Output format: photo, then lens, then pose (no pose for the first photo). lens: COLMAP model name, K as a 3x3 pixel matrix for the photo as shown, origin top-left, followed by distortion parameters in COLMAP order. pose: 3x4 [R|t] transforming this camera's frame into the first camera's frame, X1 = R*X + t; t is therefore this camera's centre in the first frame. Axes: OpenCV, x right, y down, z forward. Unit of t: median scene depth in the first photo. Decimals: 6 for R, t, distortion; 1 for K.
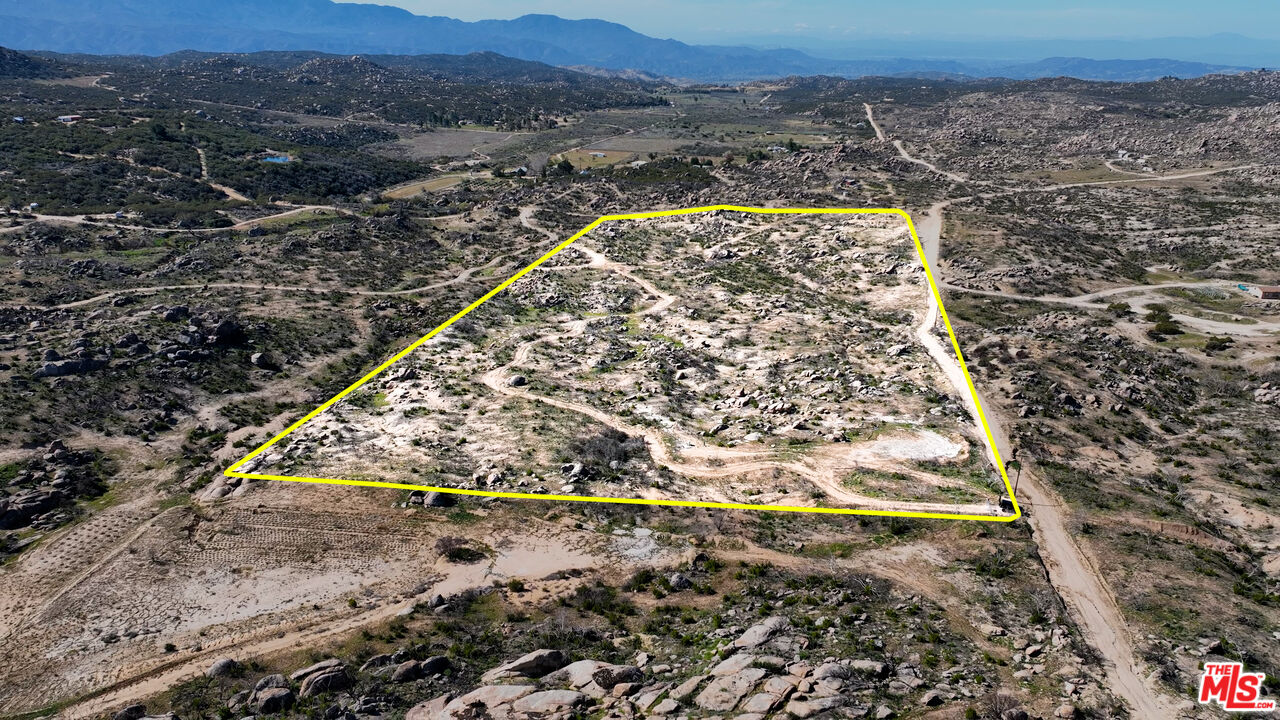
lens RADIAL K [[892.7, 0, 642.8], [0, 892.7, 361.6], [0, 0, 1]] dist [0.004896, -0.001073]
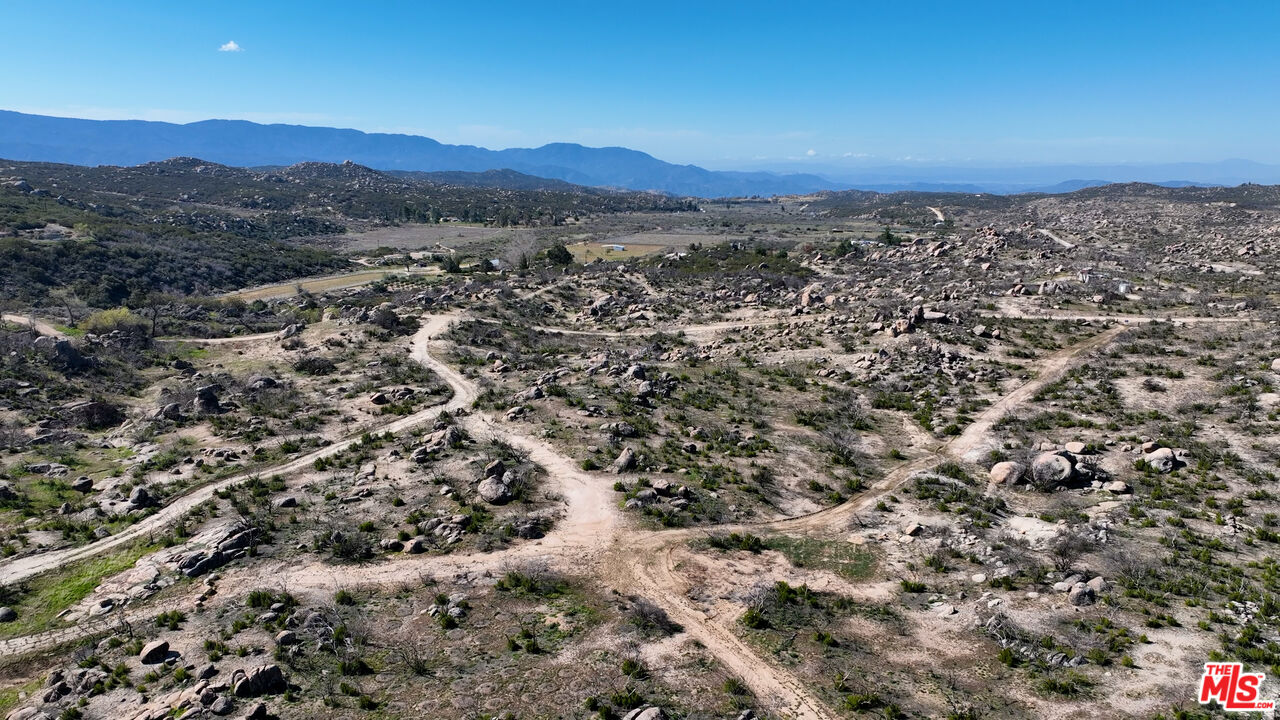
lens RADIAL K [[892.7, 0, 635.8], [0, 892.7, 358.1], [0, 0, 1]] dist [0.004896, -0.001073]
pose [[0.999534, -0.000954, -0.030506, -0.014938], [-0.003233, 0.990582, -0.136882, -0.061616], [0.030350, 0.136917, 0.990118, 0.382833]]
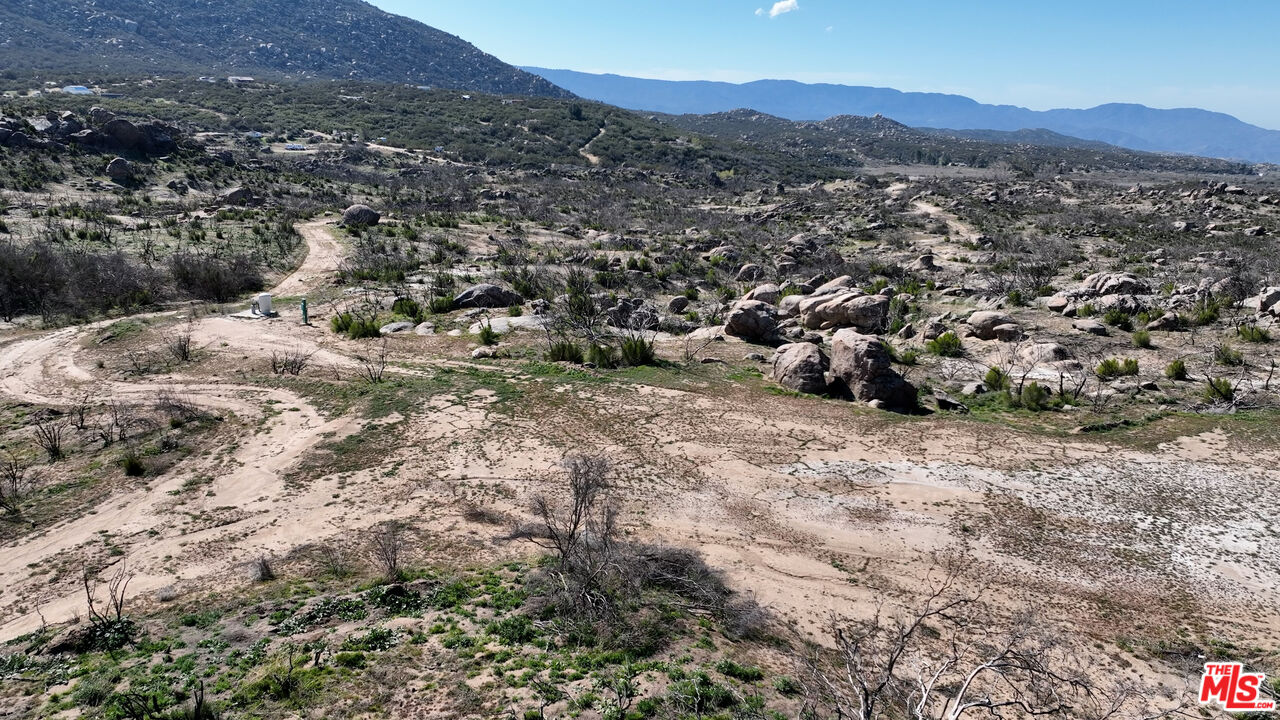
lens RADIAL K [[892.7, 0, 639.1], [0, 892.7, 353.6], [0, 0, 1]] dist [0.004896, -0.001073]
pose [[0.830383, 0.147715, -0.537257, 0.064675], [-0.201858, 0.978472, -0.042968, 0.022930], [0.519344, 0.144129, 0.842324, 0.204613]]
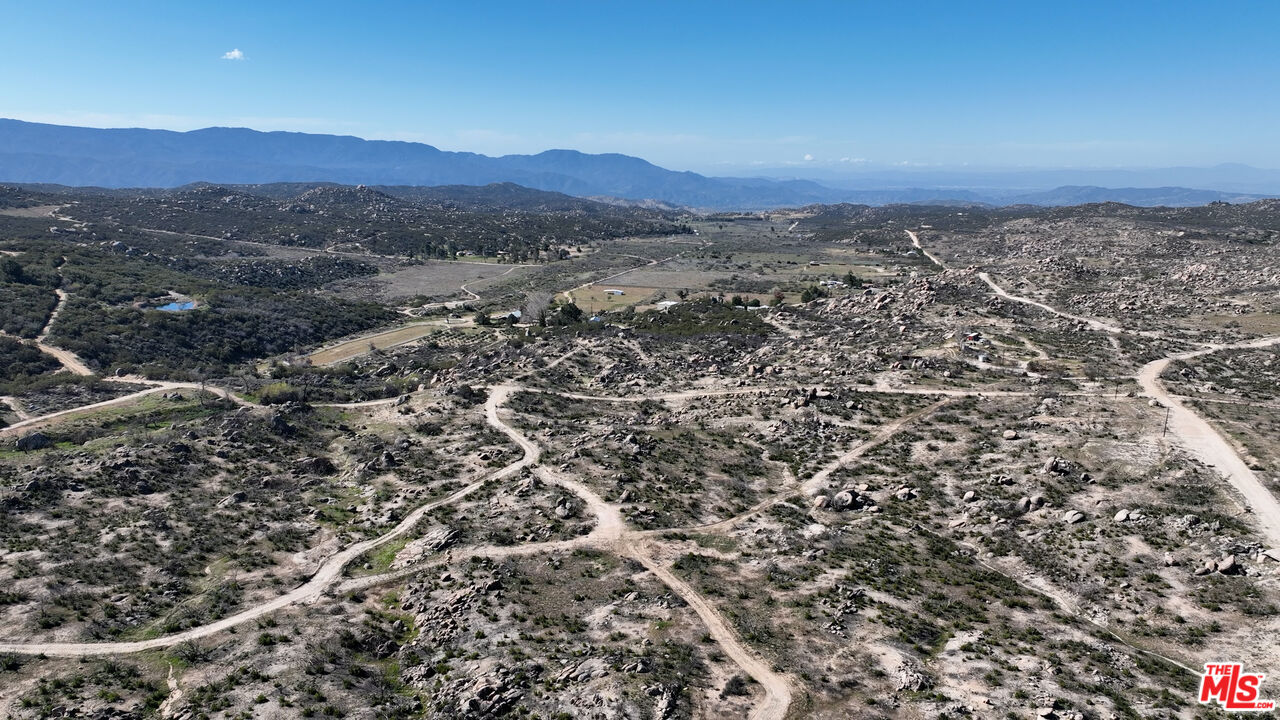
lens RADIAL K [[892.7, 0, 638.7], [0, 892.7, 360.0], [0, 0, 1]] dist [0.004896, -0.001073]
pose [[0.999681, -0.002044, -0.025176, -0.009663], [-0.001480, 0.990268, -0.139167, -0.068138], [0.025215, 0.139160, 0.989949, 0.243348]]
